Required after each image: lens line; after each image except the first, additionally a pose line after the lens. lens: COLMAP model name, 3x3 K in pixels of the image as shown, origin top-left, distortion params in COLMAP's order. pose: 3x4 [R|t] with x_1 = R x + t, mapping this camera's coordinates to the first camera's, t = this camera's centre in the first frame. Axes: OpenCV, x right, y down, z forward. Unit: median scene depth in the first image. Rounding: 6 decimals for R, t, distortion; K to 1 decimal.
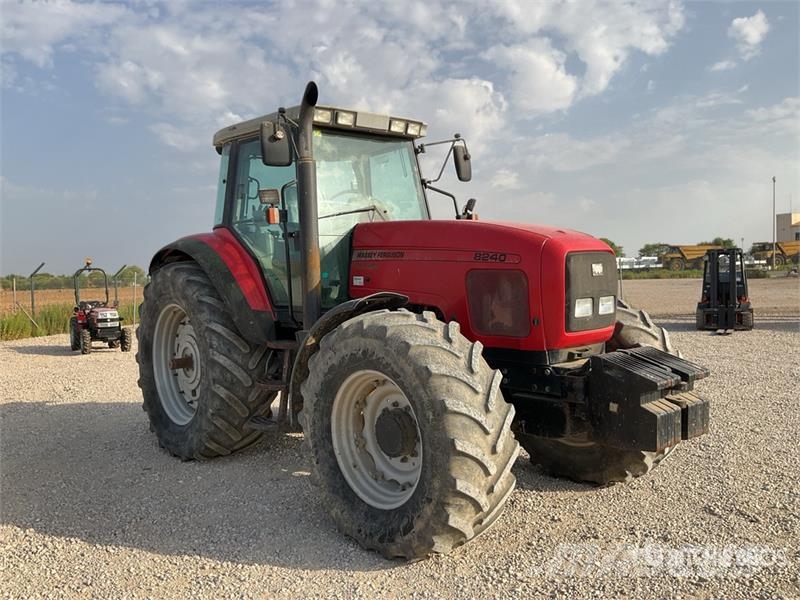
lens RADIAL K [[666.4, 0, 394.9], [0, 666.4, 299.3], [0, 0, 1]] dist [0.119852, -0.250421]
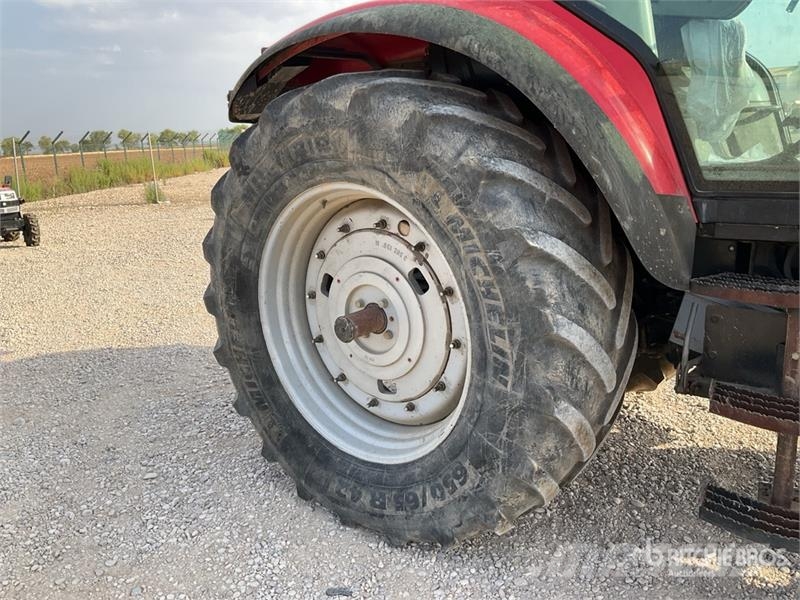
lens RADIAL K [[666.4, 0, 394.9], [0, 666.4, 299.3], [0, 0, 1]] dist [0.119852, -0.250421]
pose [[0.985419, -0.053381, 0.161553, -0.584044], [0.021045, 0.980458, 0.195600, -0.004023], [-0.168838, -0.189348, 0.967285, 0.946462]]
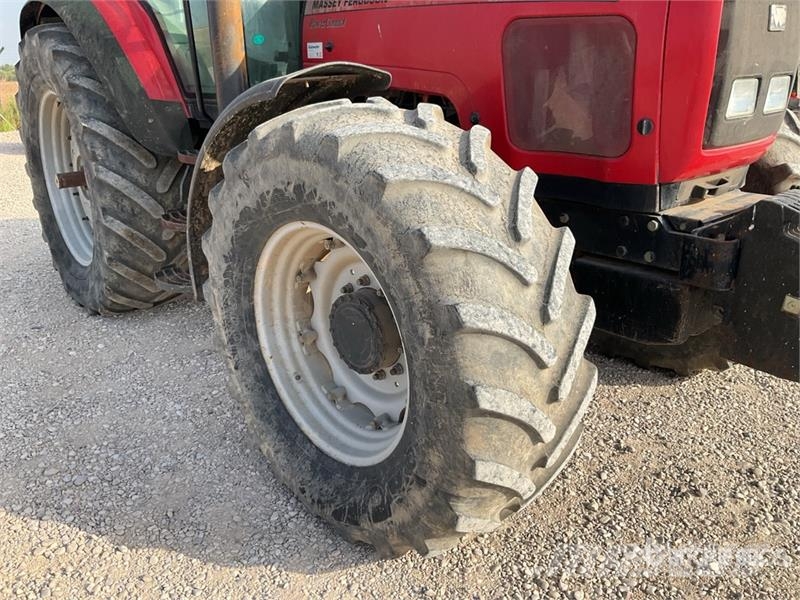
lens RADIAL K [[666.4, 0, 394.9], [0, 666.4, 299.3], [0, 0, 1]] dist [0.119852, -0.250421]
pose [[0.999957, 0.009049, -0.001964, 0.027381], [-0.008078, 0.956196, 0.292617, 0.010921], [0.004526, -0.292589, 0.956228, 0.481302]]
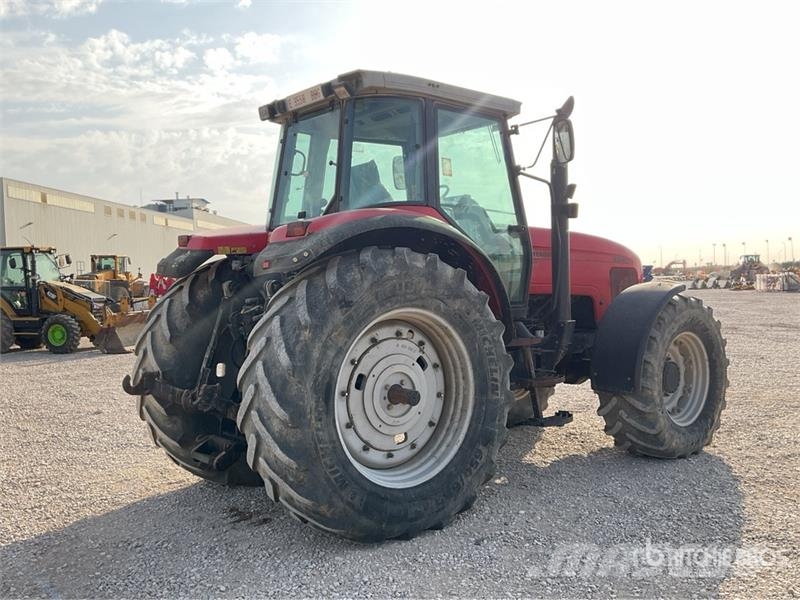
lens RADIAL K [[634.4, 0, 413.6], [0, 634.4, 299.3], [0, 0, 1]] dist [0.054257, -0.088531]
pose [[0.094445, 0.001332, 0.995529, -1.537217], [0.070872, 0.997453, -0.008059, 0.005462], [-0.993004, 0.071316, 0.094110, 1.482821]]
